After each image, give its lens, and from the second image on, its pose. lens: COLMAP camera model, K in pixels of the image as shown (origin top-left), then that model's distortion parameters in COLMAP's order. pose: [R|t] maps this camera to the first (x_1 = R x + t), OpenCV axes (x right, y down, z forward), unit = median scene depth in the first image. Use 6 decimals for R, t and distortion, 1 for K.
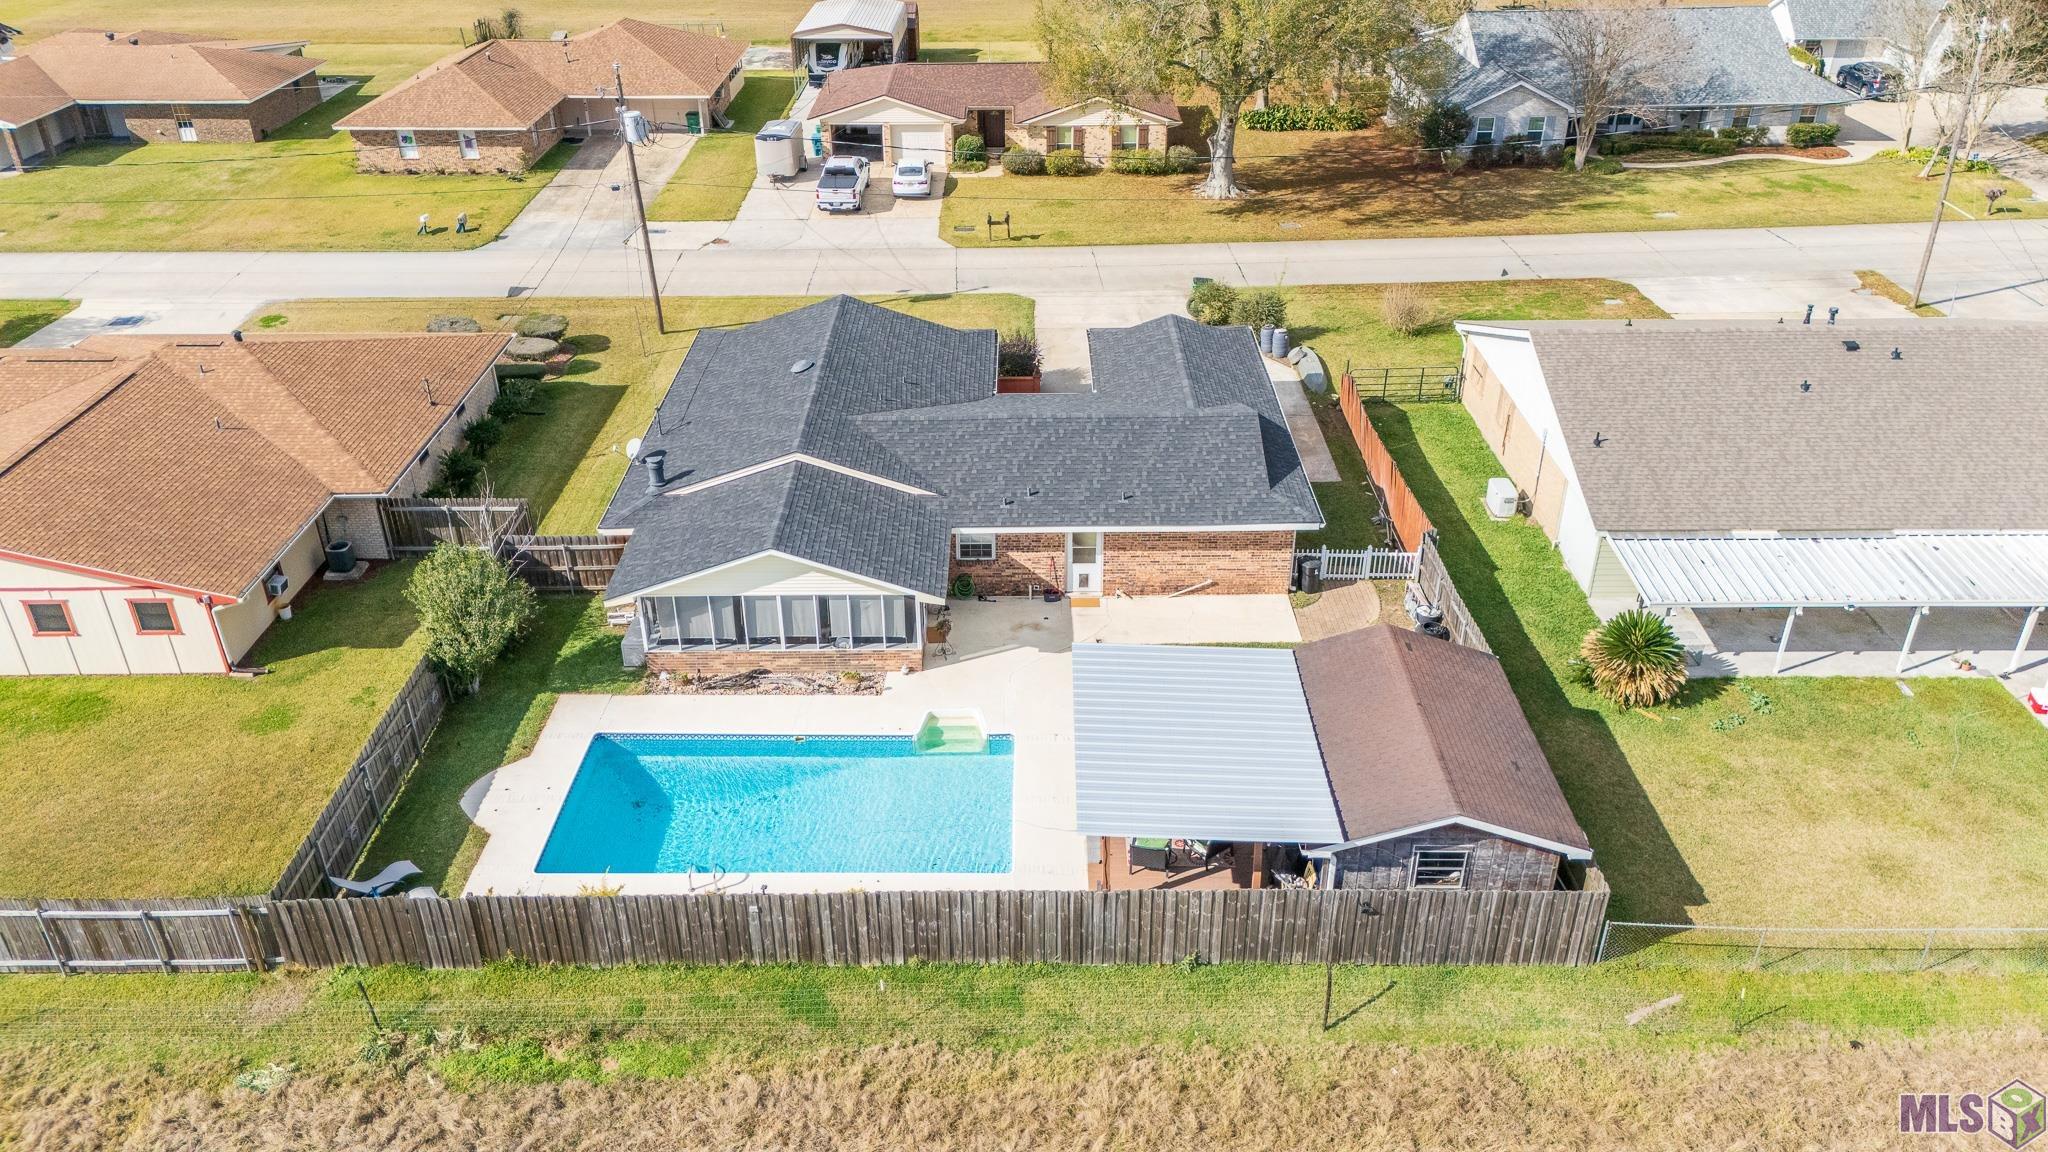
lens RADIAL K [[1510.9, 0, 1012.9], [0, 1510.9, 576.9], [0, 0, 1]] dist [0.048637, -0.030392]
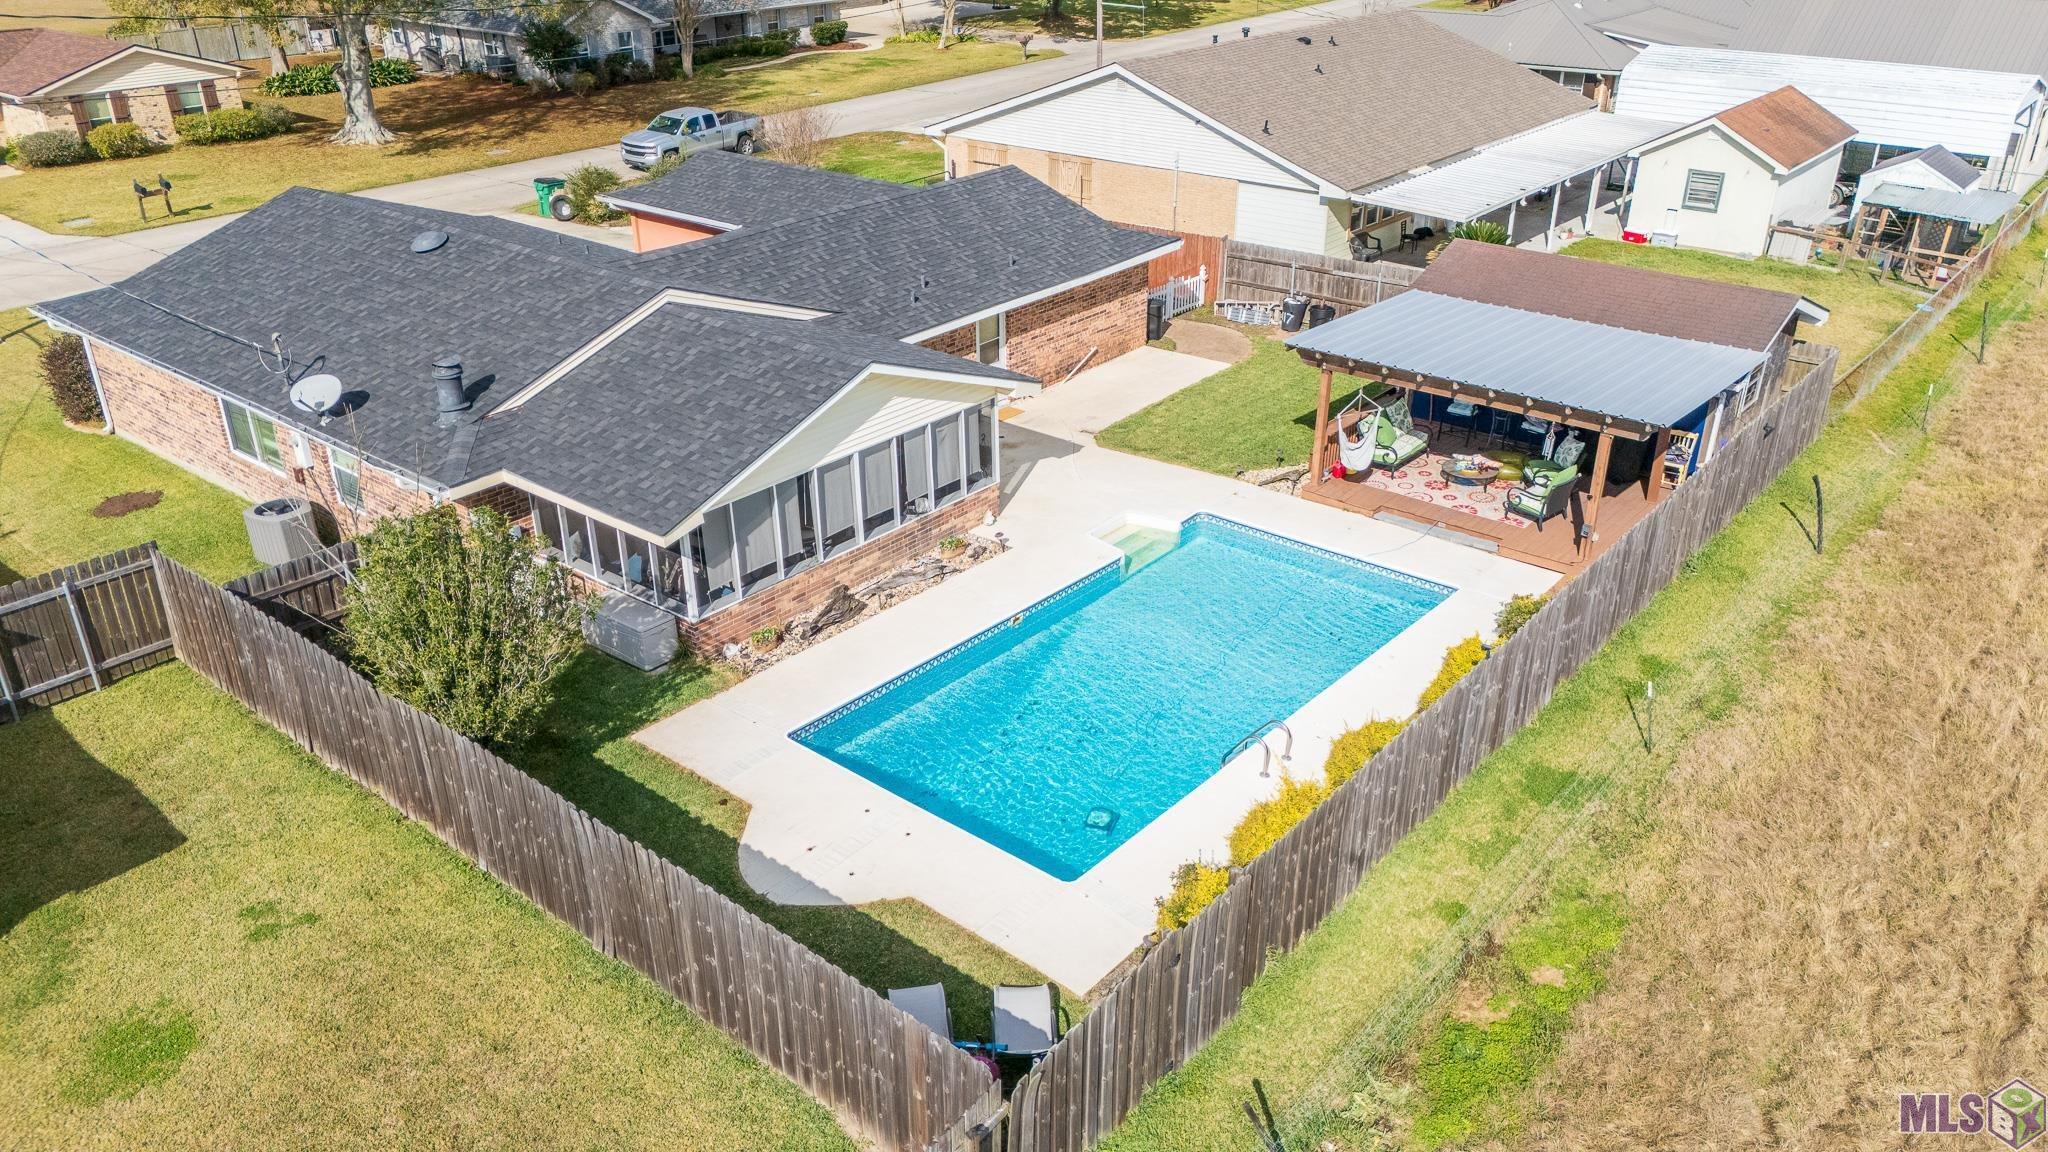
lens RADIAL K [[1510.9, 0, 1024.0], [0, 1510.9, 579.5], [0, 0, 1]] dist [0.048637, -0.030392]
pose [[0.630840, -0.338280, 0.698289, -0.524981], [0.386256, 0.917435, 0.095497, 0.025563], [-0.672939, 0.209474, 0.709417, 0.465146]]
